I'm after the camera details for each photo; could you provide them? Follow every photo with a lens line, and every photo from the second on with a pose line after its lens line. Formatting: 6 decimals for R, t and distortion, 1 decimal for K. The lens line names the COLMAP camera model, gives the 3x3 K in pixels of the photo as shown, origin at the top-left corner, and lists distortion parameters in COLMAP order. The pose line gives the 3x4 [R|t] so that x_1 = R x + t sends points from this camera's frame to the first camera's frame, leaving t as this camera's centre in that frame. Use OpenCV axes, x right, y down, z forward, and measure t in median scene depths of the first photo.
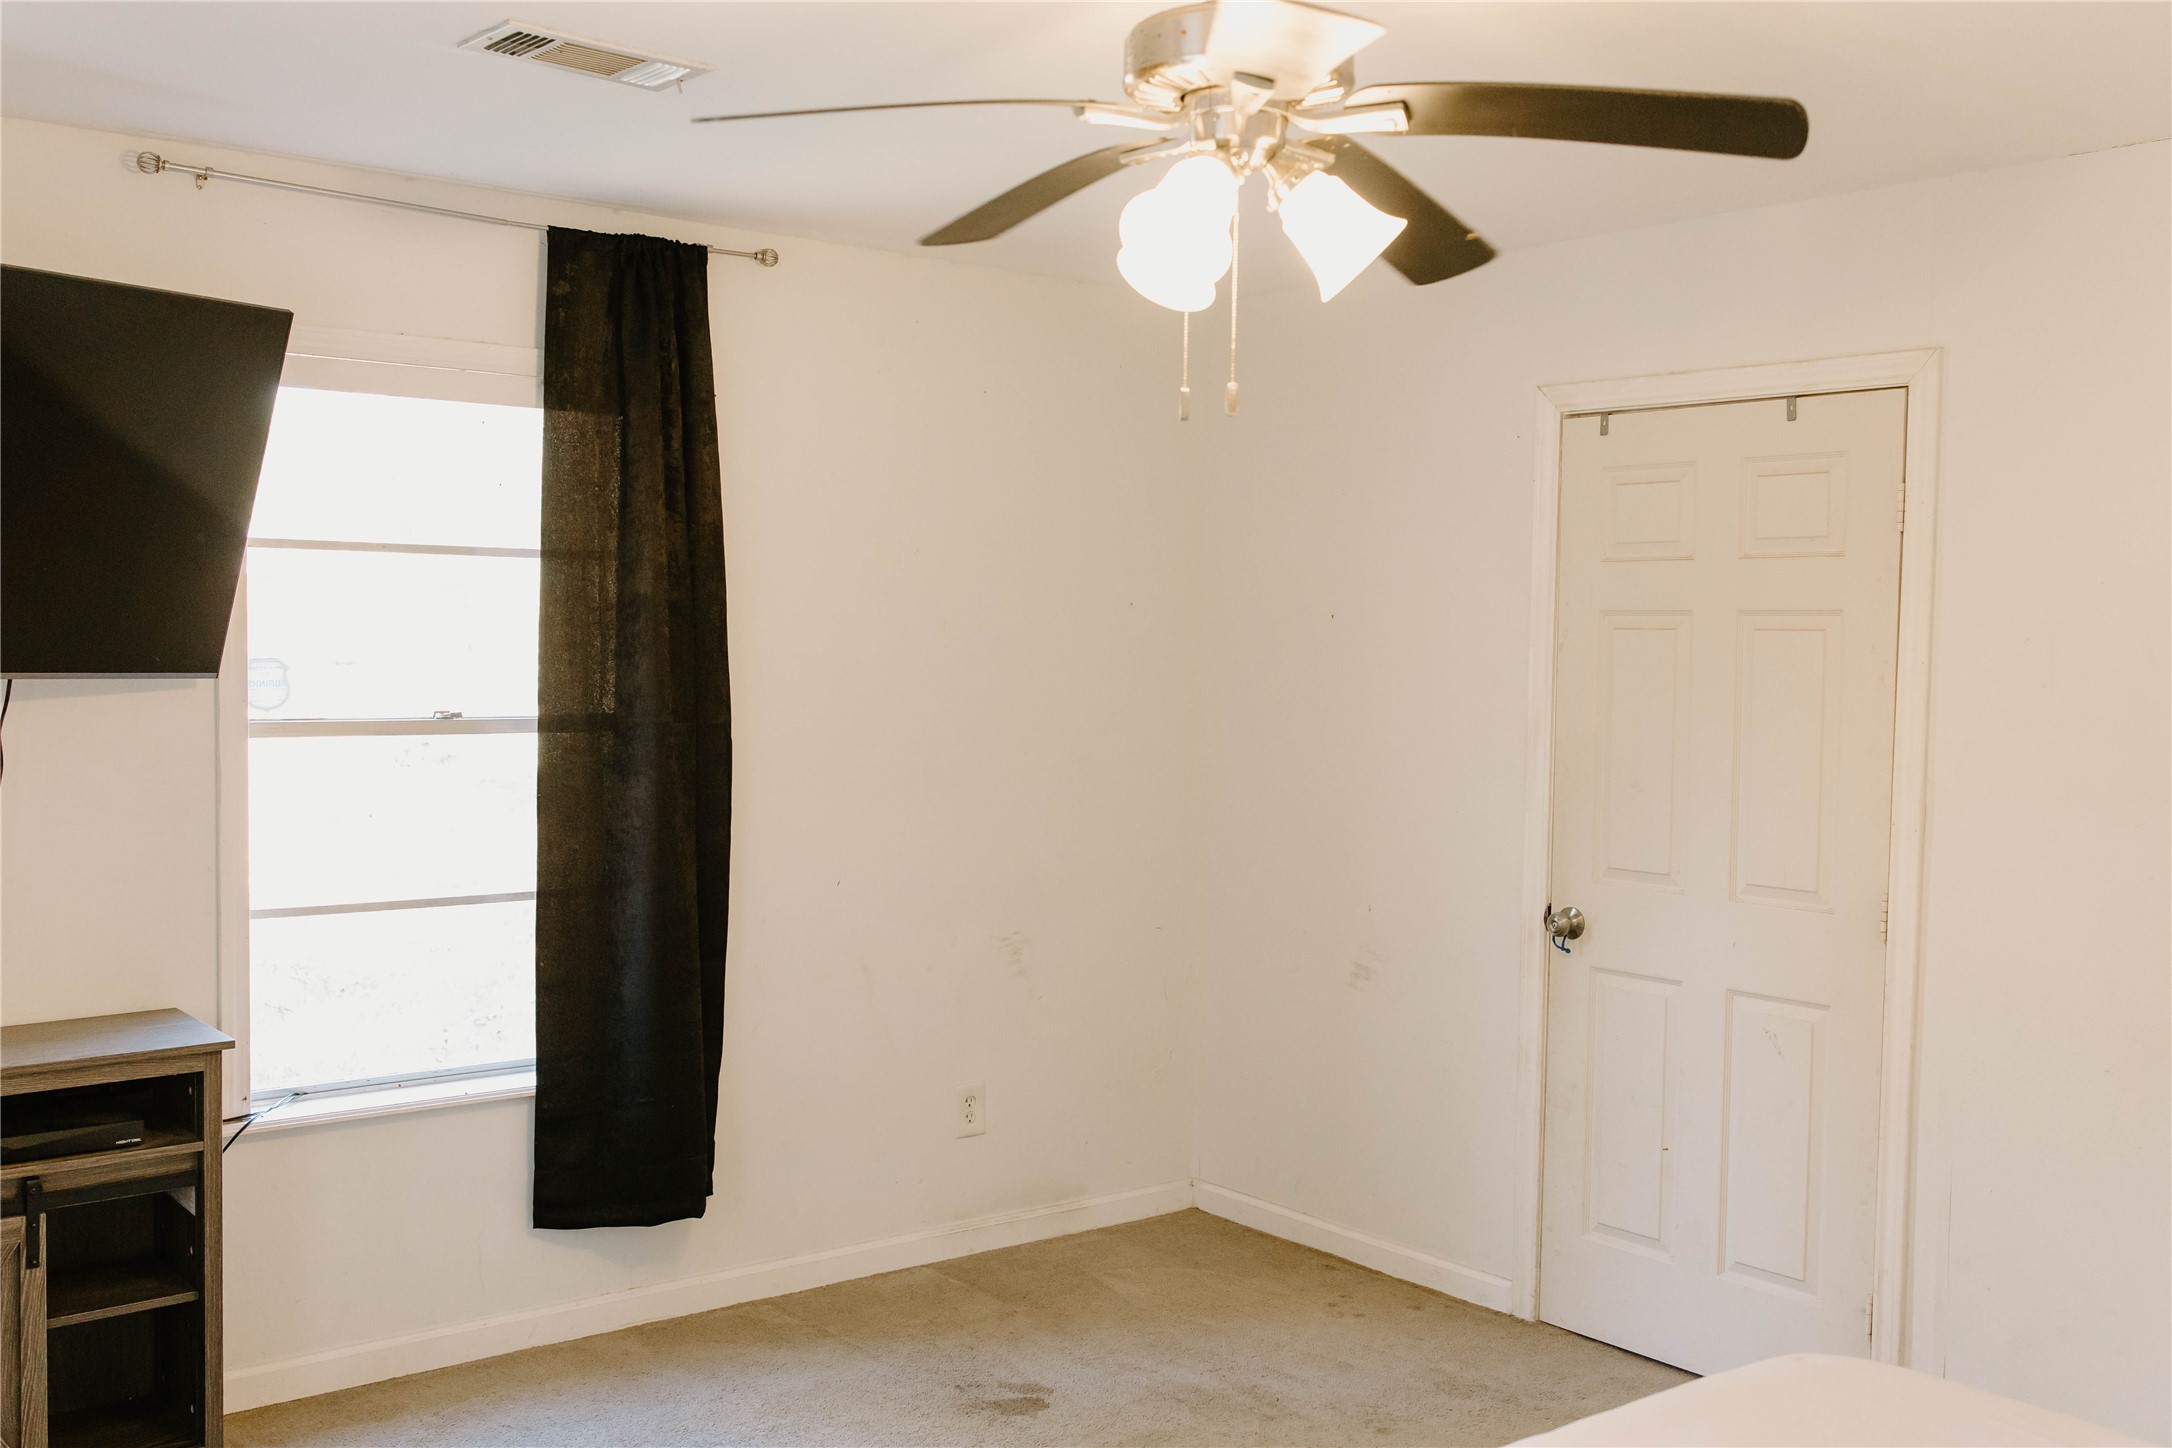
lens RADIAL K [[2061.2, 0, 1087.5], [0, 2061.2, 721.5], [0, 0, 1]] dist [-0.002738, 0.000000]
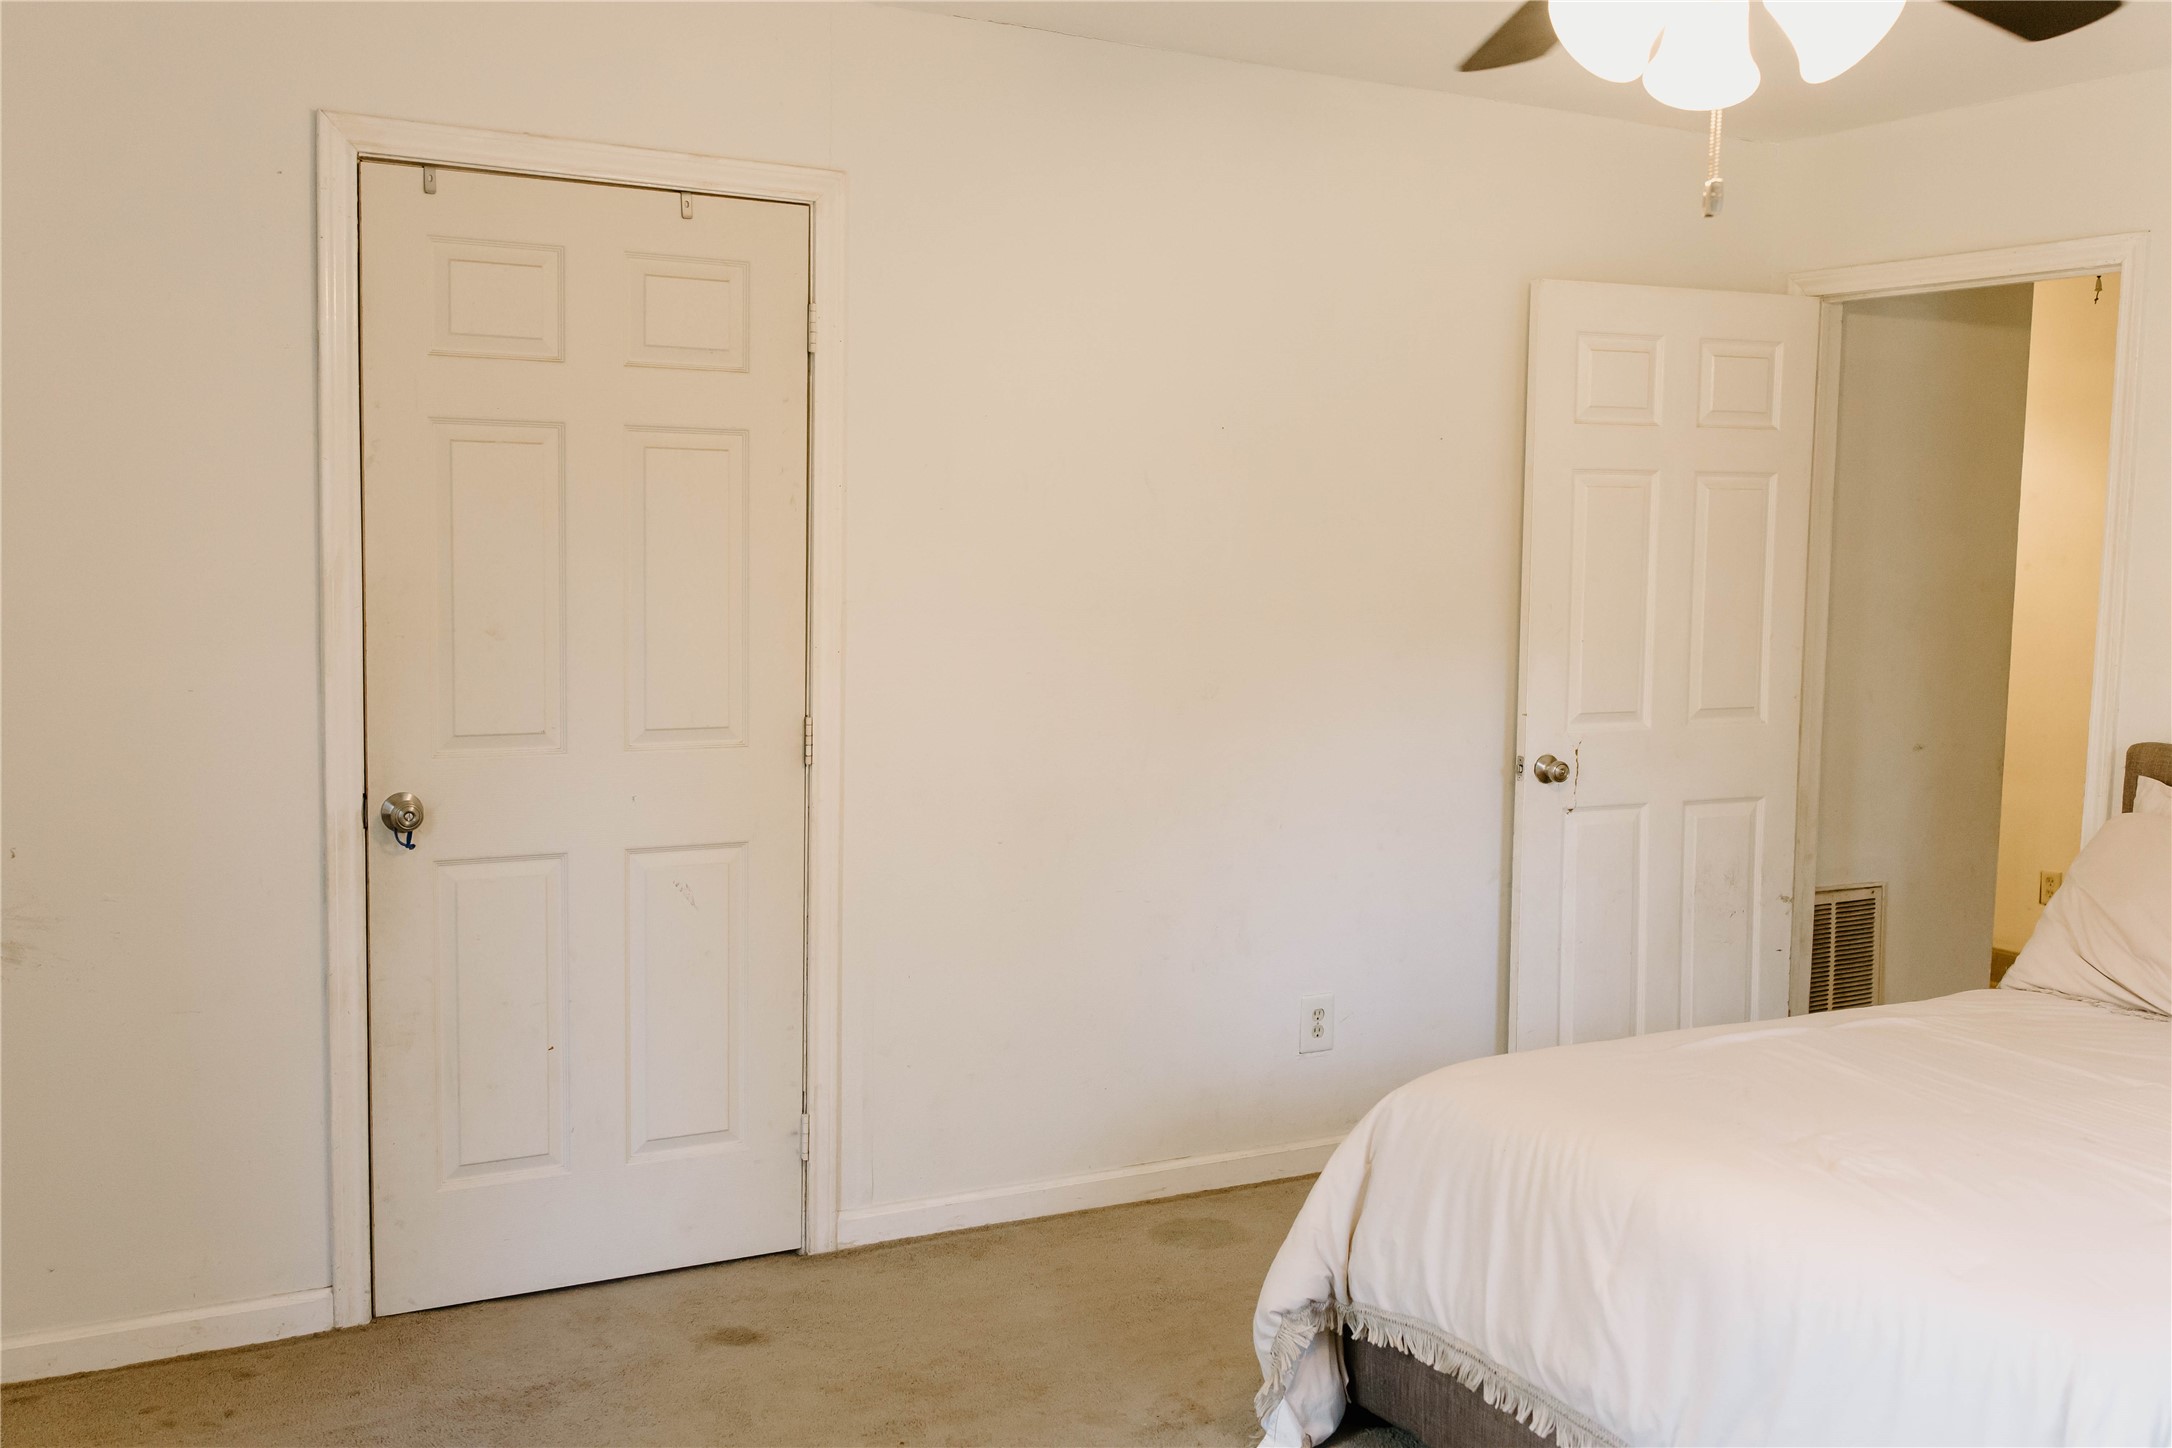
lens RADIAL K [[2061.2, 0, 1087.0], [0, 2061.2, 727.1], [0, 0, 1]] dist [-0.002738, 0.000000]
pose [[0.161232, -0.108950, 0.980884, -0.507880], [0.024078, 0.994026, 0.106452, -0.013398], [-0.986623, 0.006455, 0.162892, 0.622471]]
